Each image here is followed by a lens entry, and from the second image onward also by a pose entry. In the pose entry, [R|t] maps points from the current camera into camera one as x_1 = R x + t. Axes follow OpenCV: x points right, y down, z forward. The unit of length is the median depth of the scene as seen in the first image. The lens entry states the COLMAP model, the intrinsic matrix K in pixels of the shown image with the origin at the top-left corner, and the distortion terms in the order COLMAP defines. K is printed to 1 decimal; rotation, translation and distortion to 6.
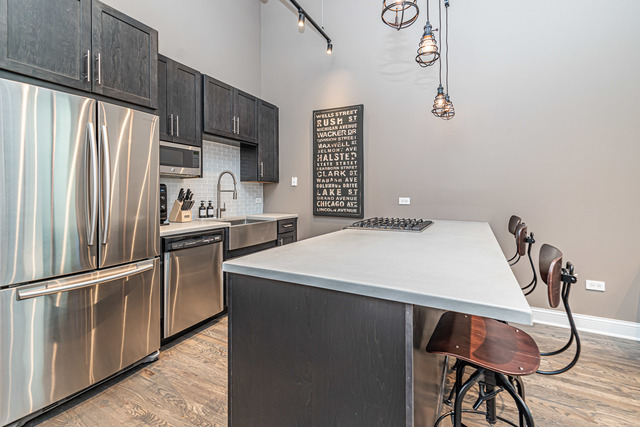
lens RADIAL K [[284.2, 0, 328.2], [0, 284.2, 197.2], [0, 0, 1]] dist [0.004198, -0.000435]
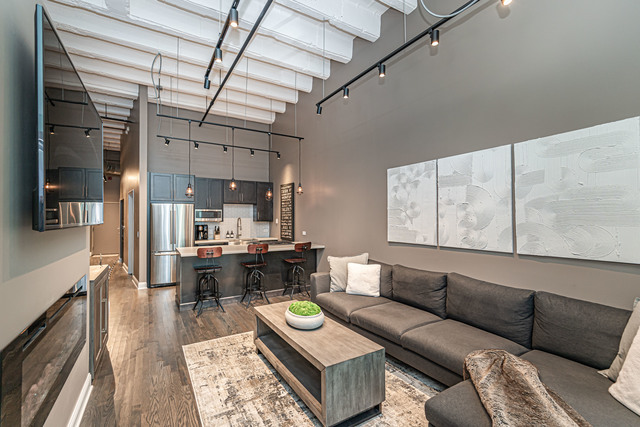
lens RADIAL K [[284.2, 0, 319.7], [0, 284.2, 218.3], [0, 0, 1]] dist [0.004198, -0.000435]
pose [[0.849234, 0.000088, -0.528016, 1.357449], [-0.007130, 0.999911, -0.011301, -0.066159], [0.527968, 0.013362, 0.849159, -0.573193]]
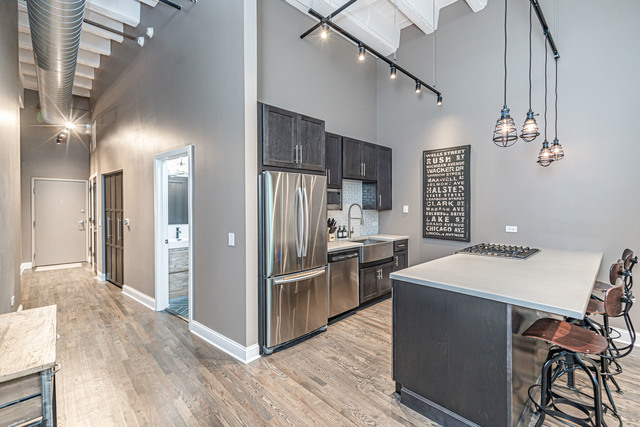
lens RADIAL K [[284.2, 0, 317.5], [0, 284.2, 213.7], [0, 0, 1]] dist [0.004198, -0.000435]
pose [[0.941103, 0.003056, -0.338107, -0.074492], [0.003439, 0.999821, 0.018608, -0.071060], [0.338104, -0.018675, 0.940924, -0.324322]]
